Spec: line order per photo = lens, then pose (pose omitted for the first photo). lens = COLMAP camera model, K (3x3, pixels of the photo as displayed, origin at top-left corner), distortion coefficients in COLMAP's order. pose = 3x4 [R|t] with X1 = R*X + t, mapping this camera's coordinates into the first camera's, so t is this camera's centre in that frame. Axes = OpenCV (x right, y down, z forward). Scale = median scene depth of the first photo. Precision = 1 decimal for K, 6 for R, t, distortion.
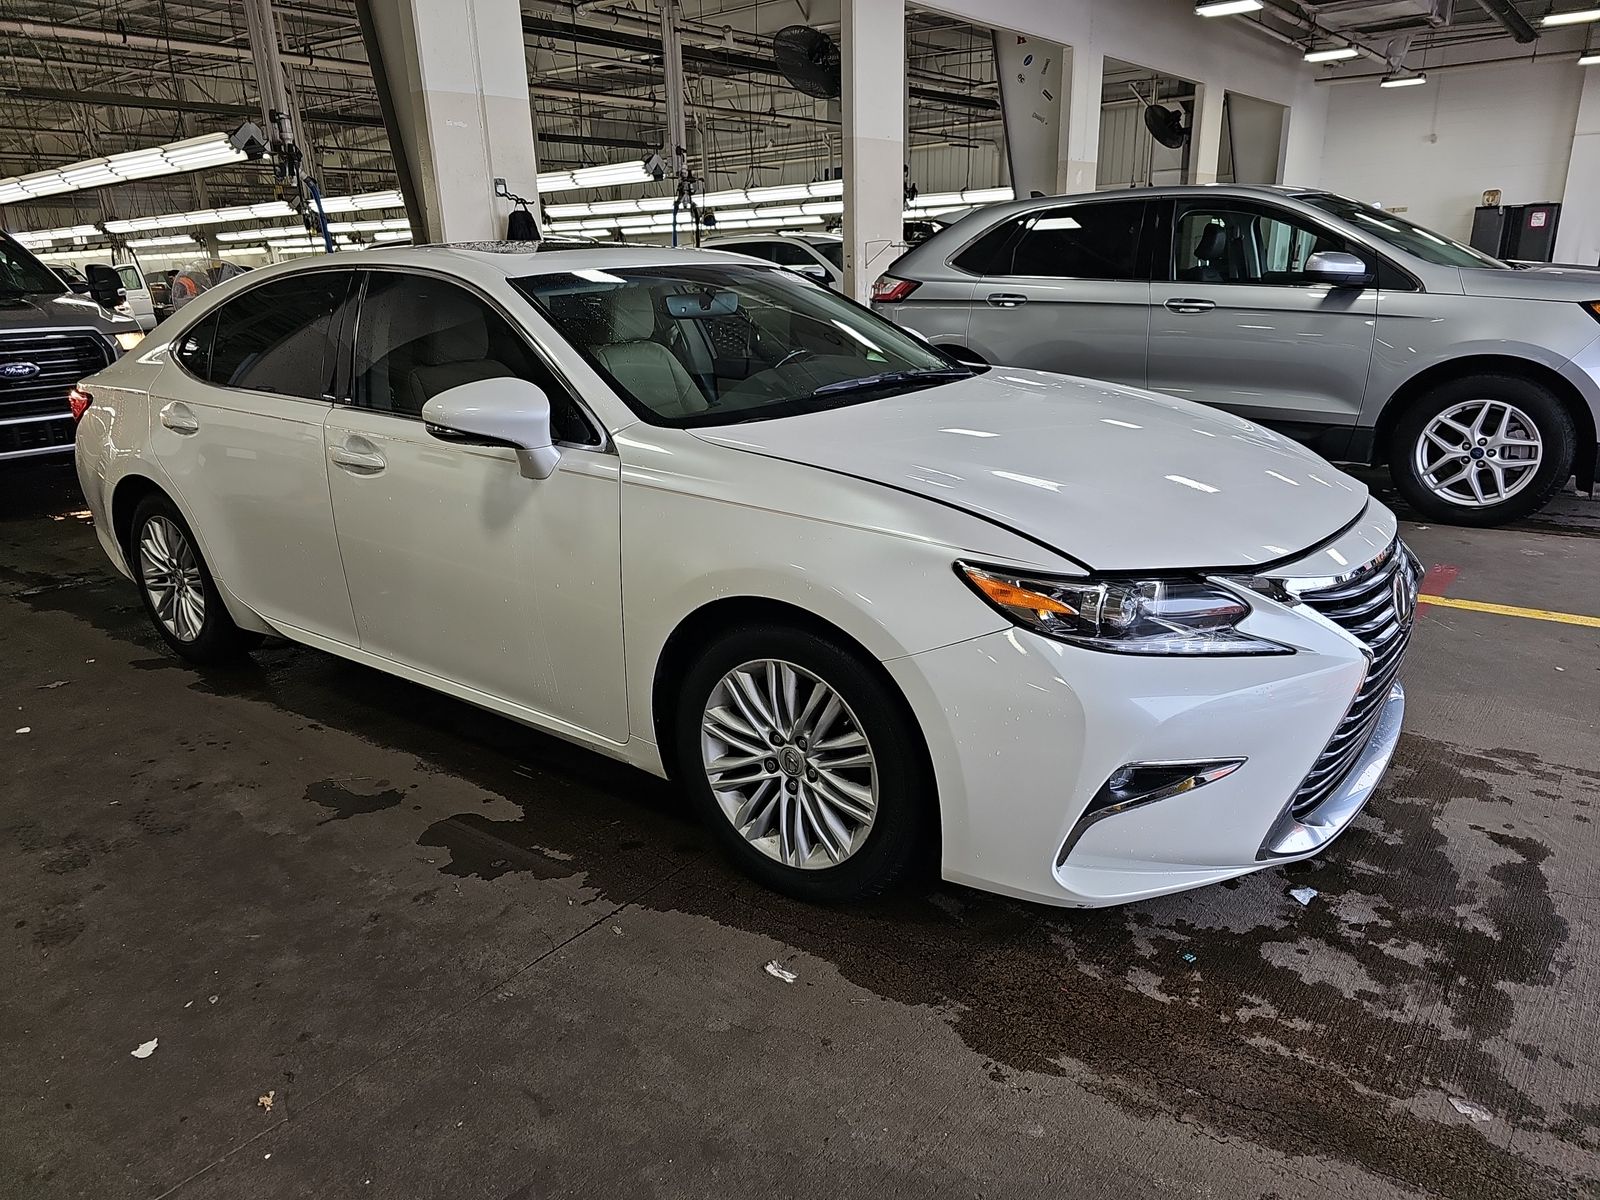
lens RADIAL K [[1052.9, 0, 788.0], [0, 1052.9, 602.5], [0, 0, 1]] dist [0.038725, -0.030365]
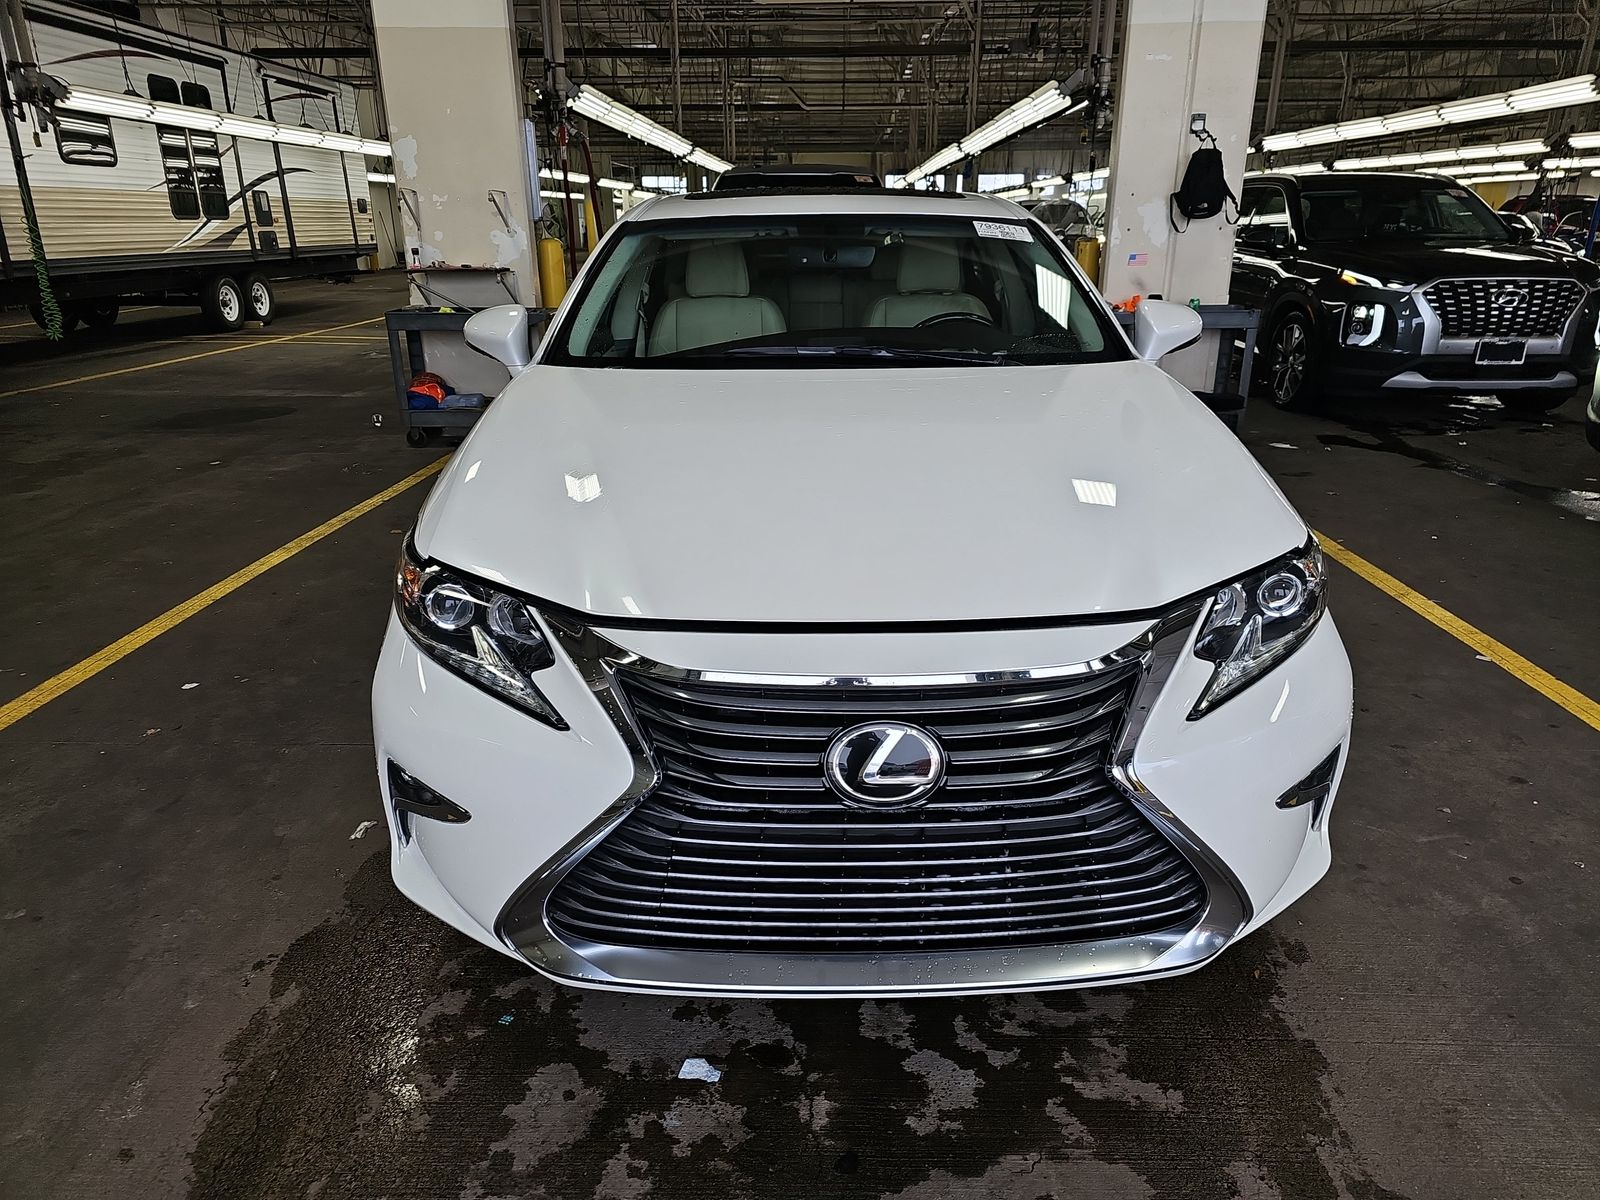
lens RADIAL K [[1052.9, 0, 809.4], [0, 1052.9, 602.7], [0, 0, 1]] dist [0.038725, -0.030365]
pose [[0.619686, 0.295558, -0.727072, 0.987428], [-0.257540, 0.951665, 0.167354, -0.193156], [0.741392, 0.083544, 0.665852, 0.521456]]
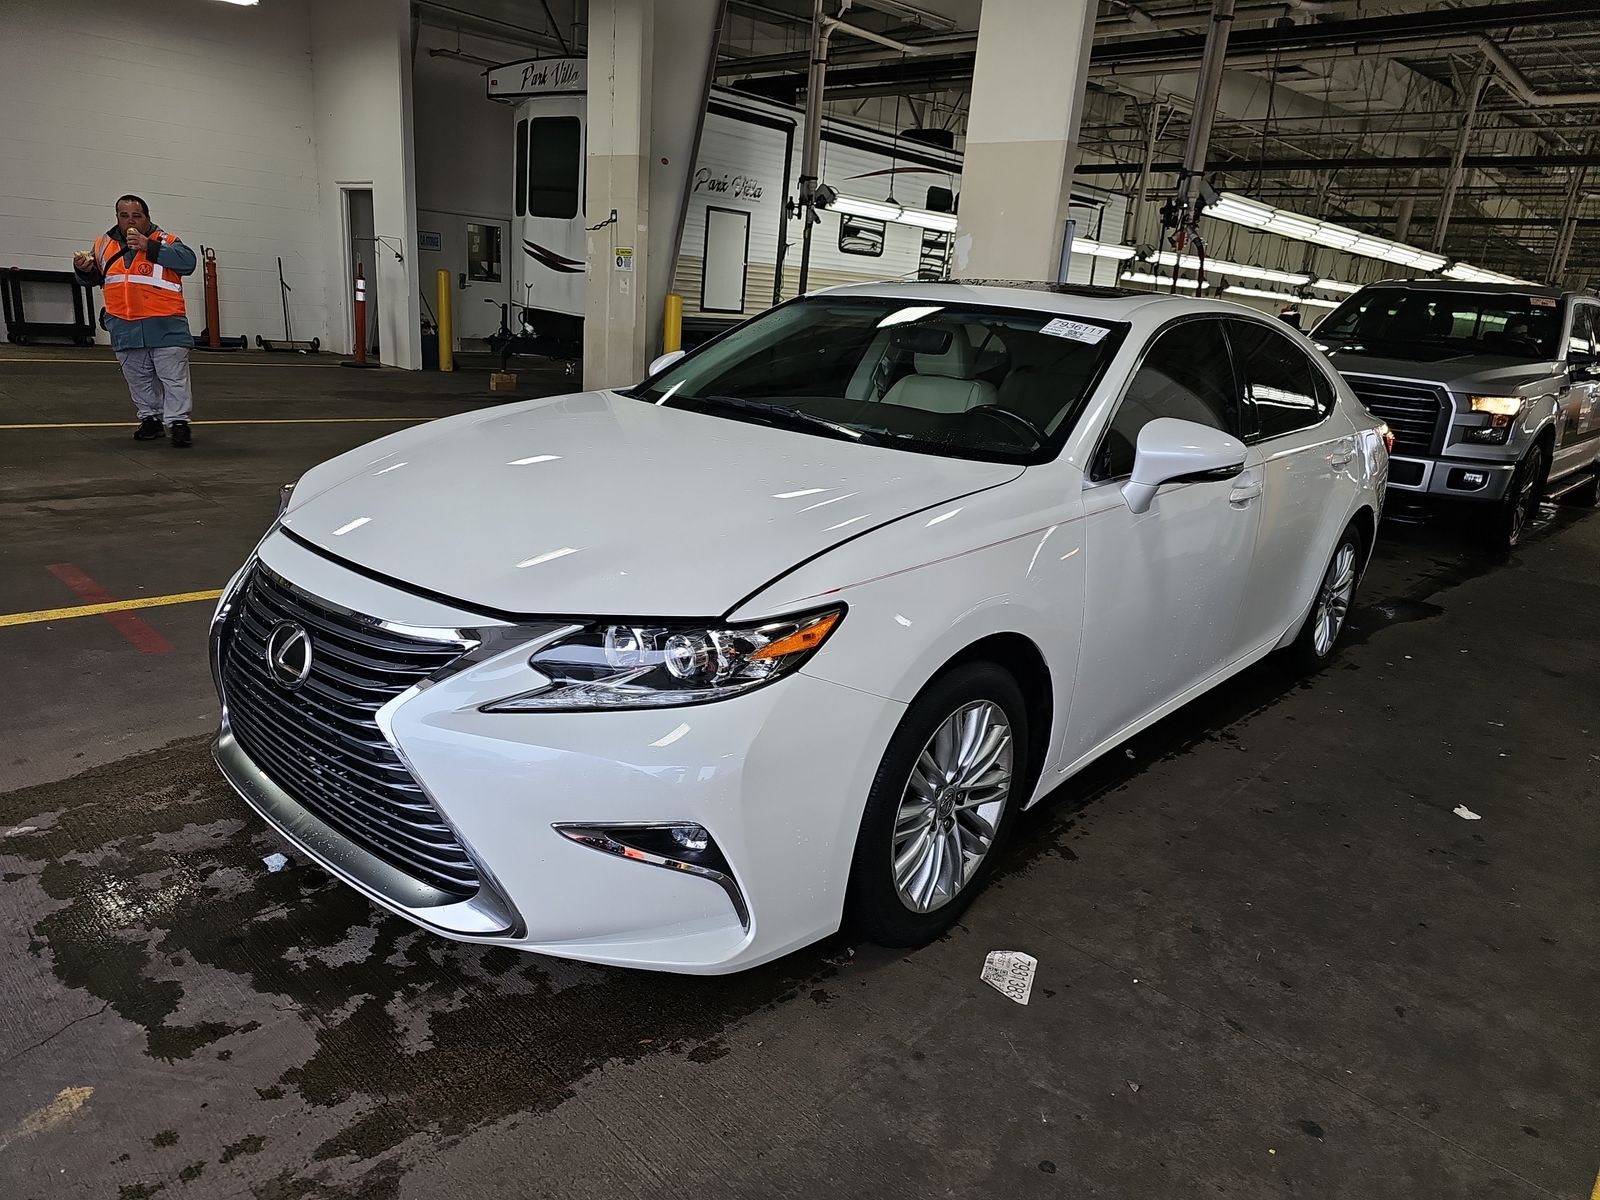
lens RADIAL K [[1052.9, 0, 806.1], [0, 1052.9, 602.8], [0, 0, 1]] dist [0.038725, -0.030365]
pose [[-0.076099, 0.307786, -0.948407, 1.358150], [-0.377501, 0.871468, 0.313107, -0.473546], [0.922877, 0.381851, 0.049872, 1.330035]]
